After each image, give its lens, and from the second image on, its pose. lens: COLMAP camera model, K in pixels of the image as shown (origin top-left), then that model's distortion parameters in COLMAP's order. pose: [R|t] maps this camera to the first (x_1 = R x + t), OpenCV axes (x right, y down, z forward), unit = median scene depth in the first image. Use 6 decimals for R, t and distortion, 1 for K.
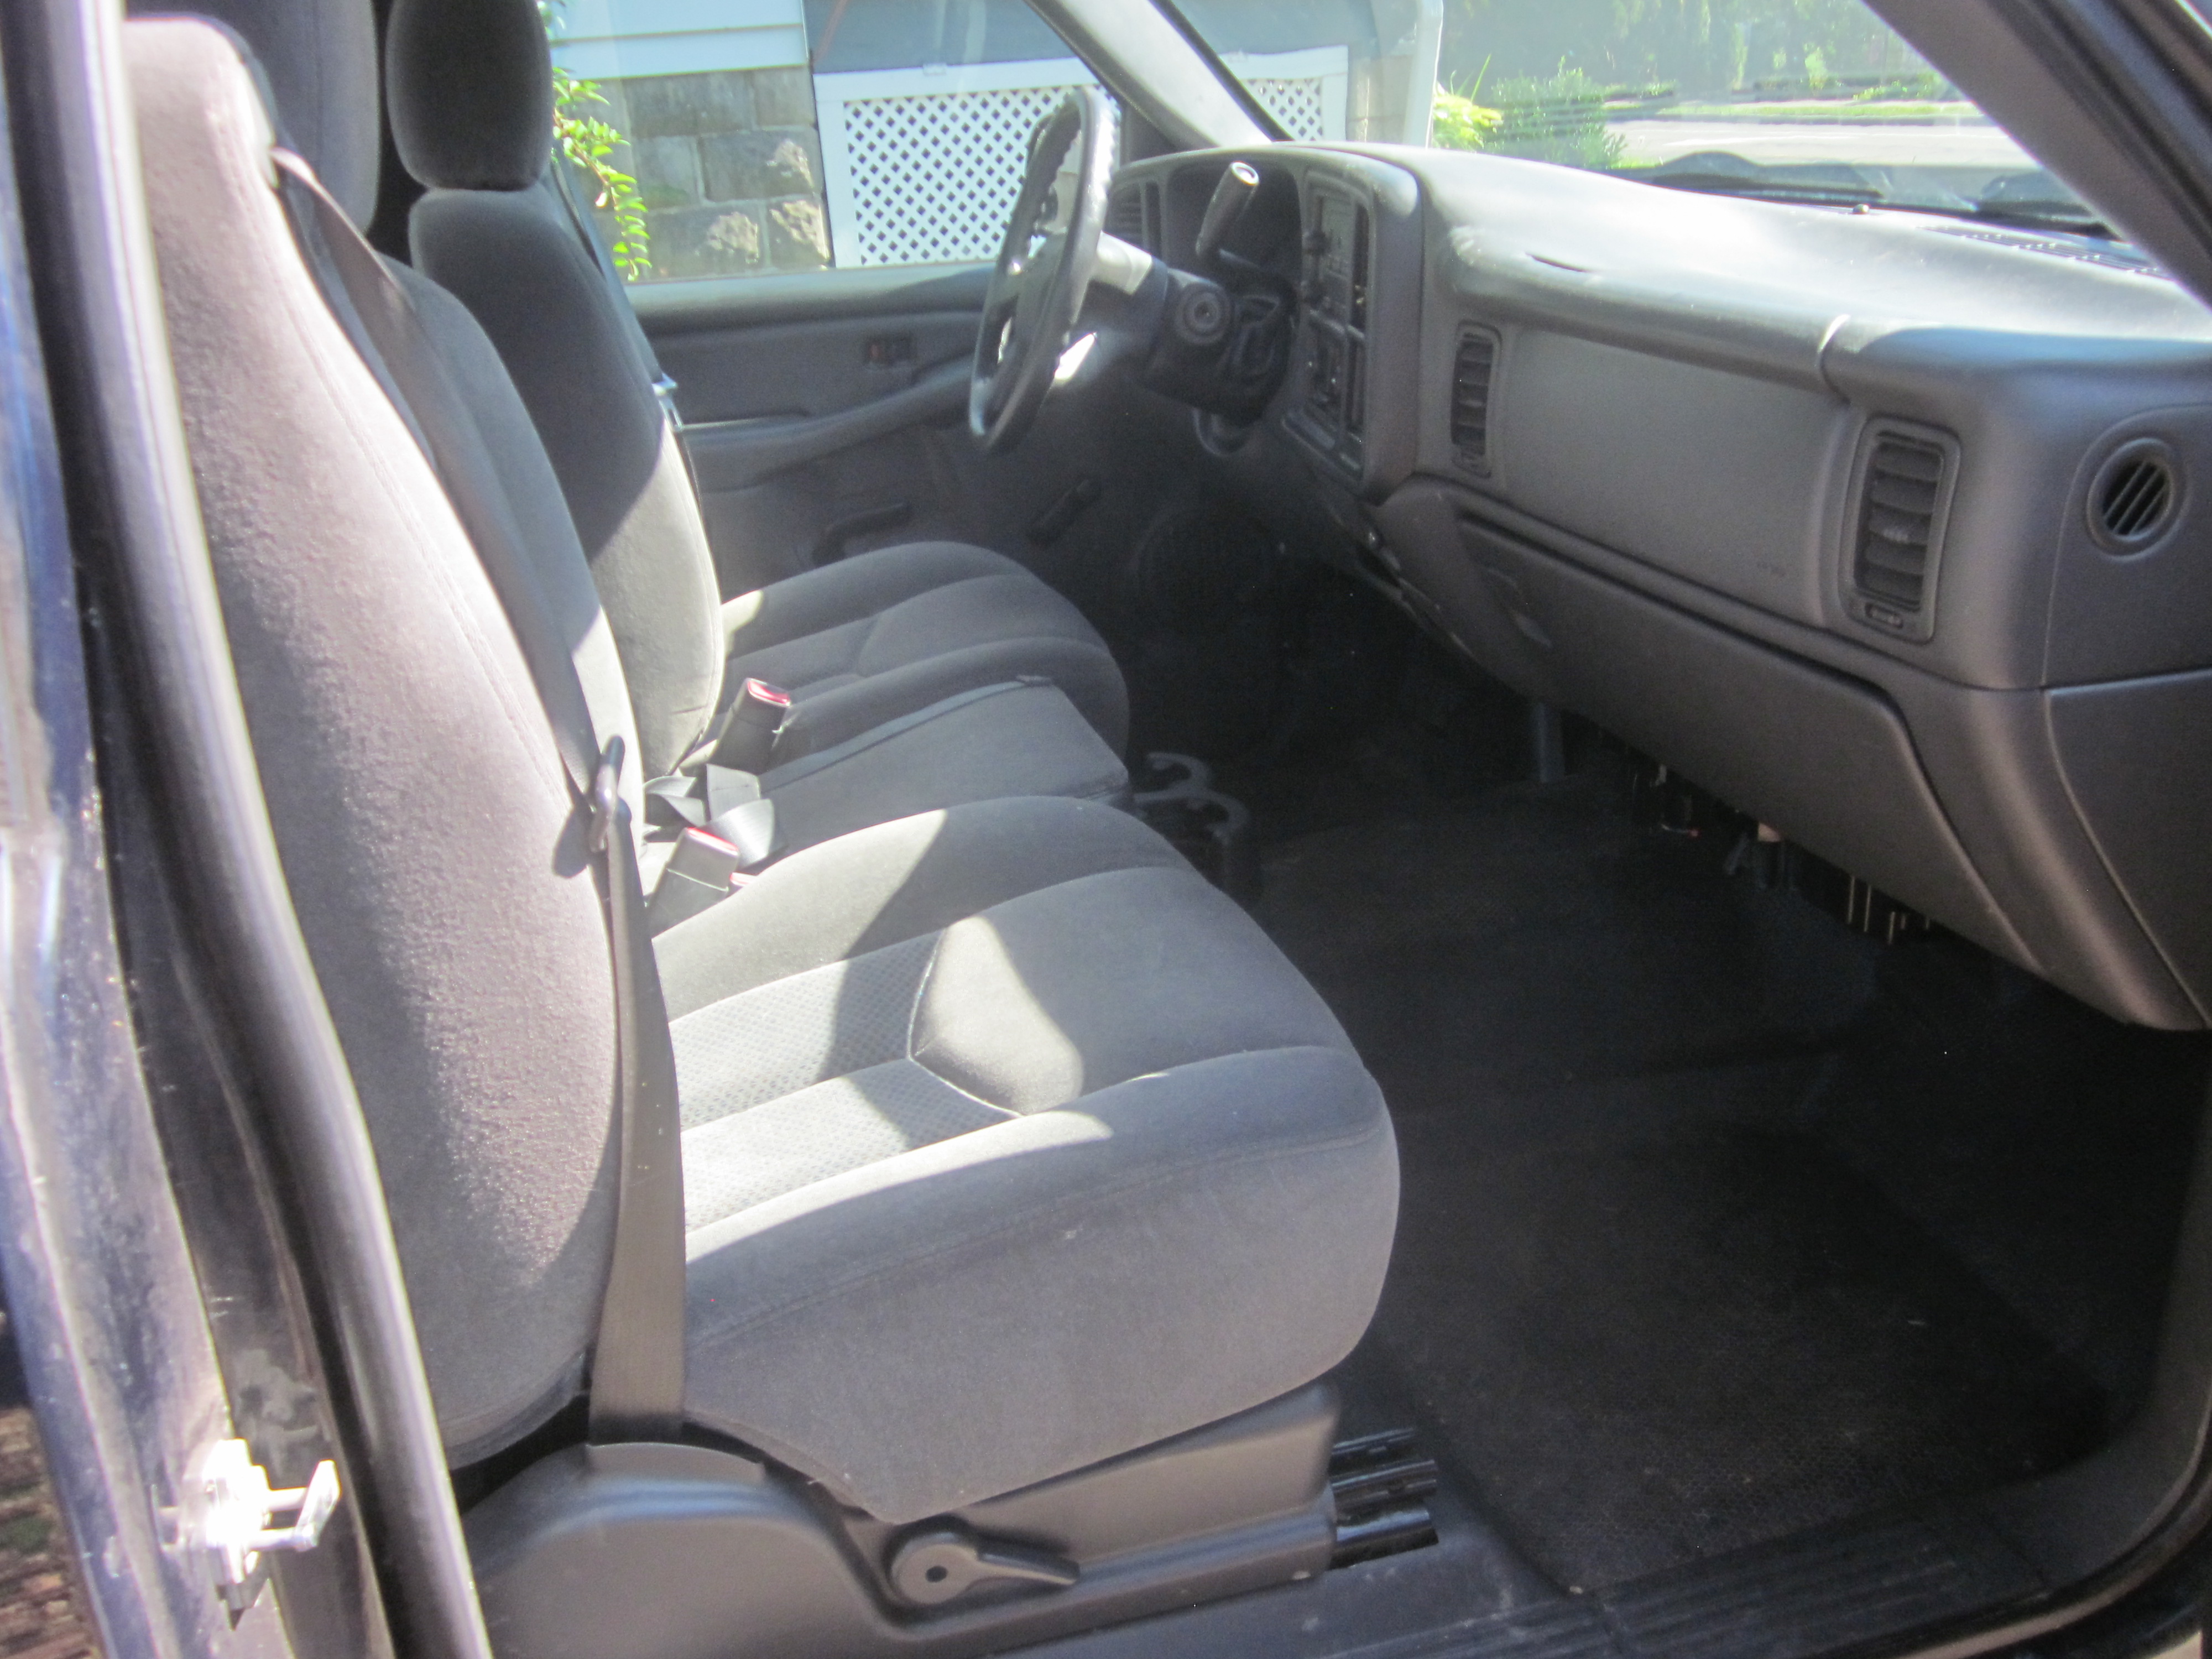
lens RADIAL K [[1756.6, 0, 1106.0], [0, 1756.6, 829.5], [0, 0, 1]] dist [-0.041651, -0.007839]
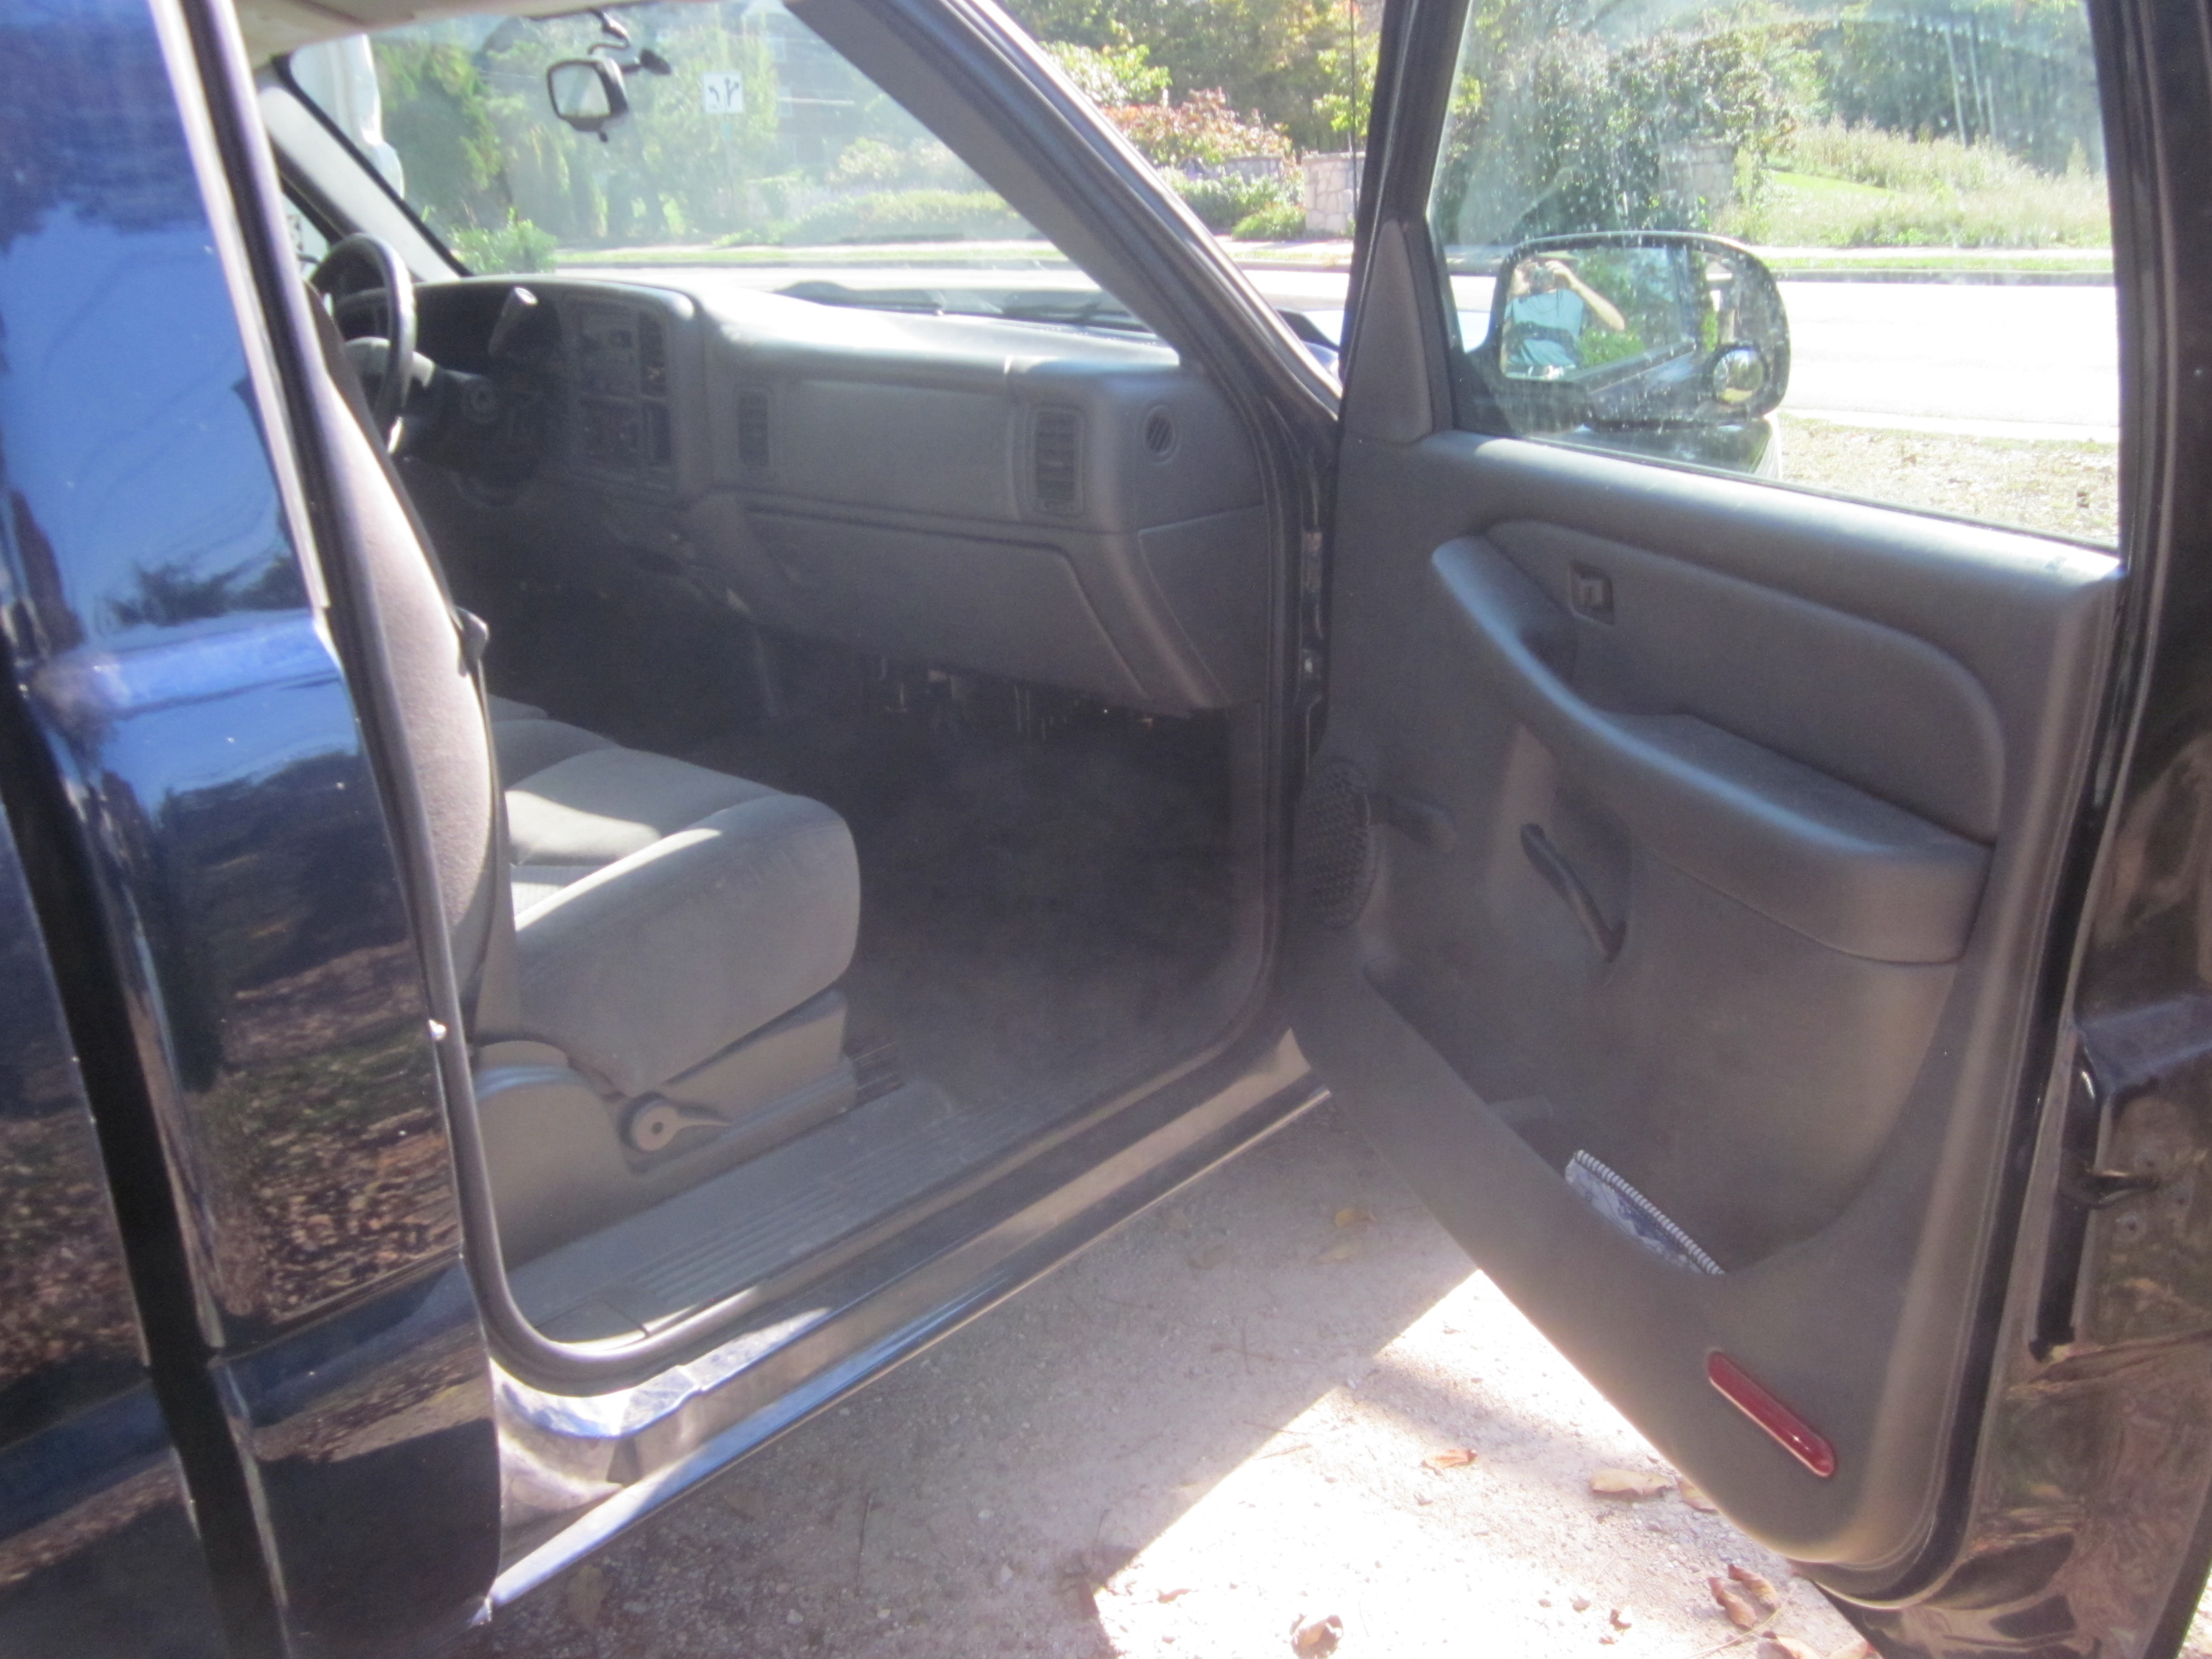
lens RADIAL K [[1752.1, 0, 1106.0], [0, 1752.1, 829.5], [0, 0, 1]] dist [-0.120891, -0.000907]
pose [[0.829509, -0.148241, 0.538460, -0.531381], [0.184858, 0.982662, -0.014246, 0.235407], [-0.527012, 0.111356, 0.842531, -0.556133]]
